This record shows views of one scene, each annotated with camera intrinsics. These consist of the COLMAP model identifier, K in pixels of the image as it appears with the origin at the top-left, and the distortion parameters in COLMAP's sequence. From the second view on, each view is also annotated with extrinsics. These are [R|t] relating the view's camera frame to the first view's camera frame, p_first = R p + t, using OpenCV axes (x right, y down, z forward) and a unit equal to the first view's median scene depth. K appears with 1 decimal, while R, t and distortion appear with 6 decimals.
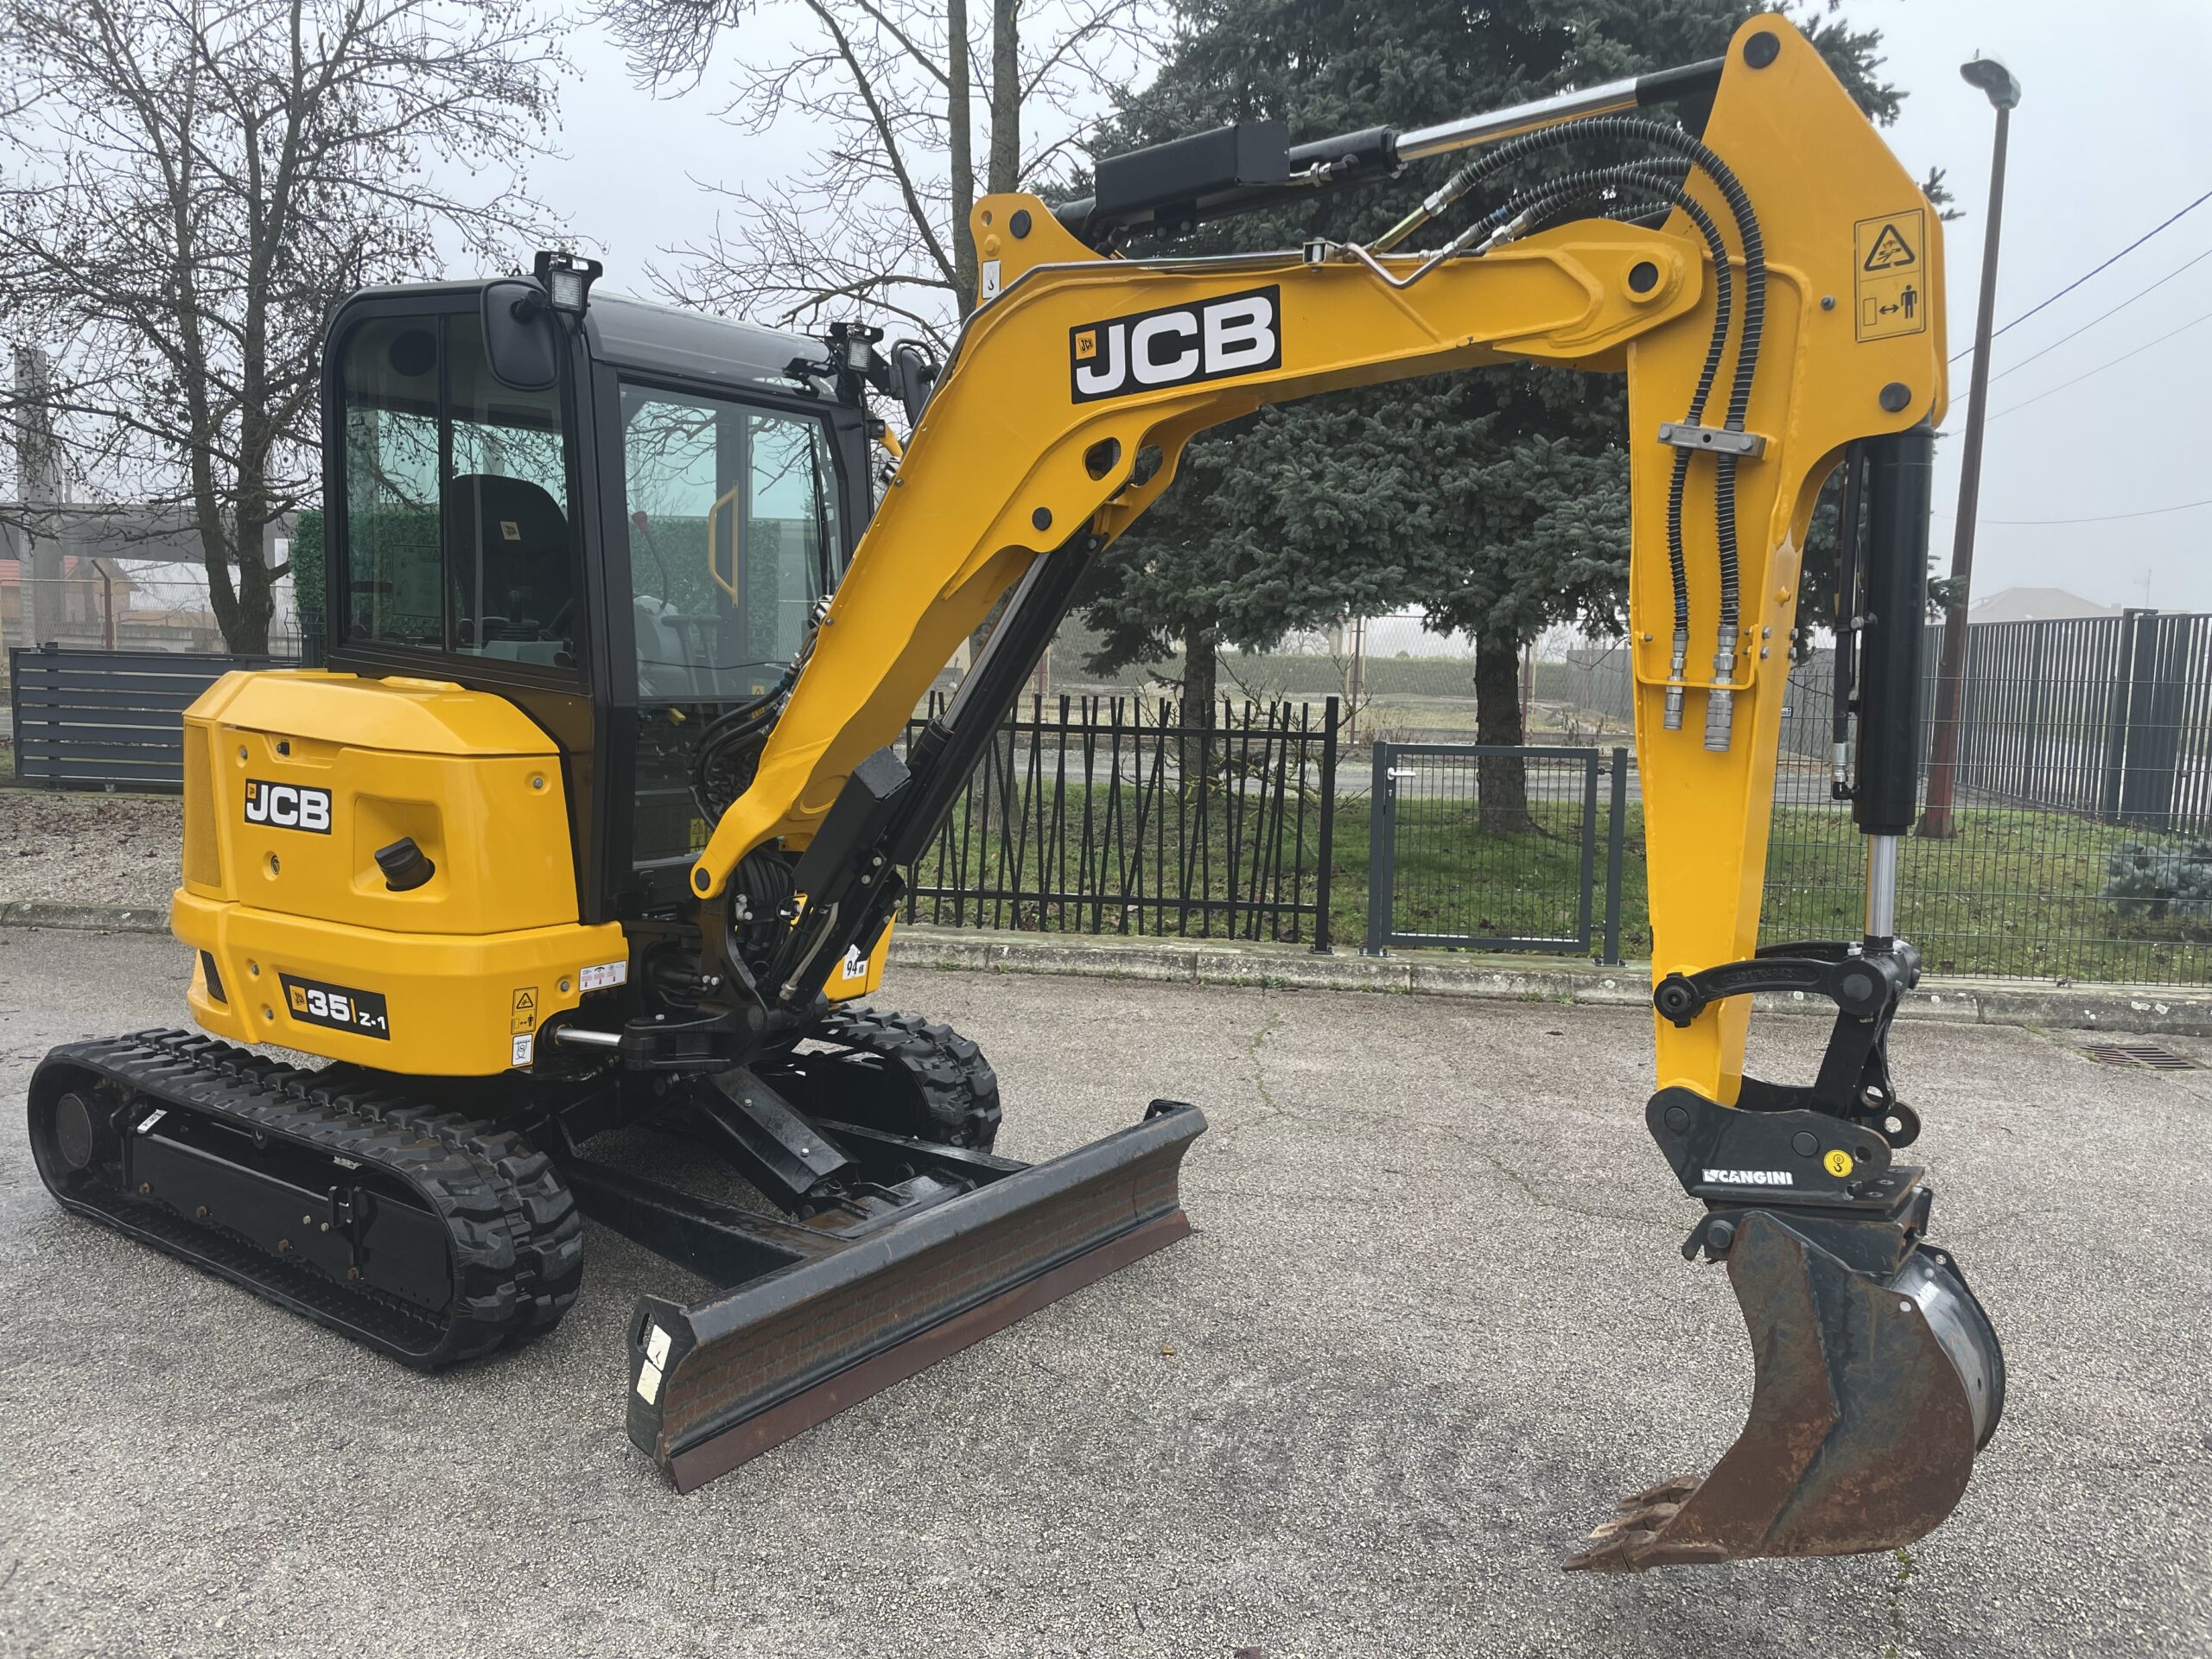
lens RADIAL K [[1648.9, 0, 1105.9], [0, 1648.9, 824.8], [0, 0, 1]] dist [0.086359, -0.115711]
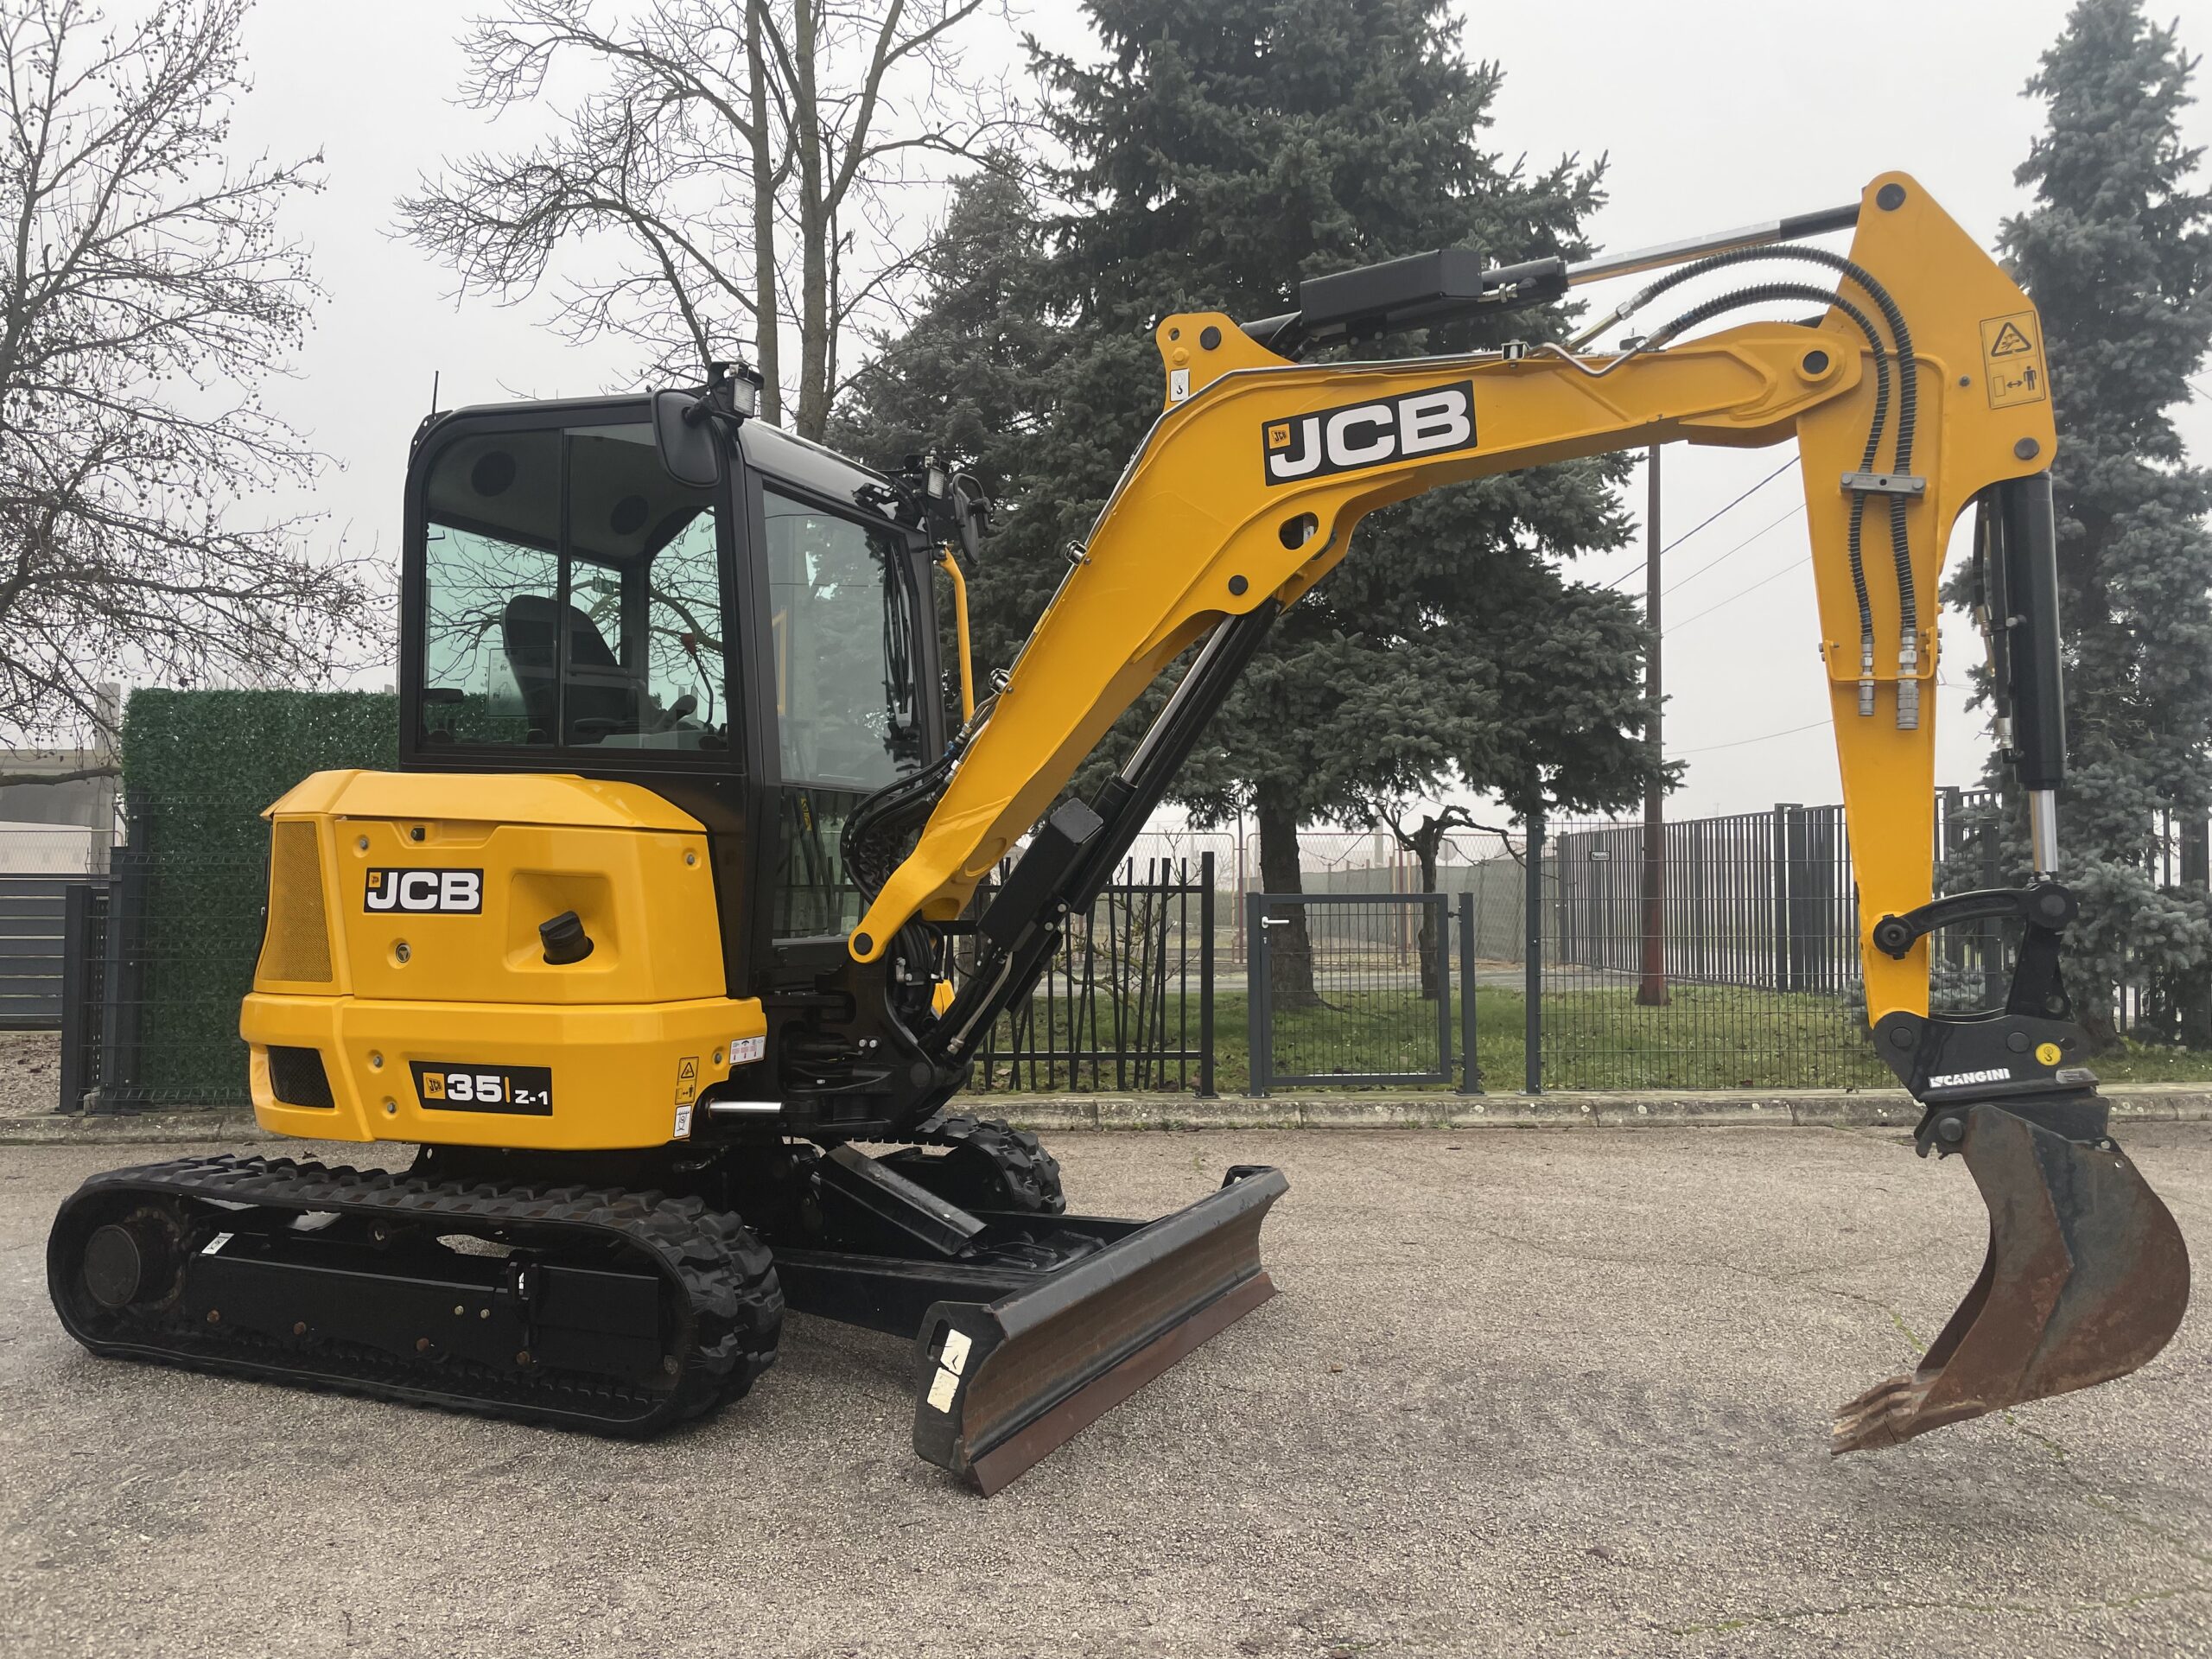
lens RADIAL K [[1648.9, 0, 1105.9], [0, 1648.9, 824.8], [0, 0, 1]] dist [0.086359, -0.115711]
pose [[0.979746, -0.016331, 0.199579, -0.294958], [0.045202, 0.988981, -0.140975, 0.110229], [-0.195078, 0.147141, 0.969688, -0.046955]]
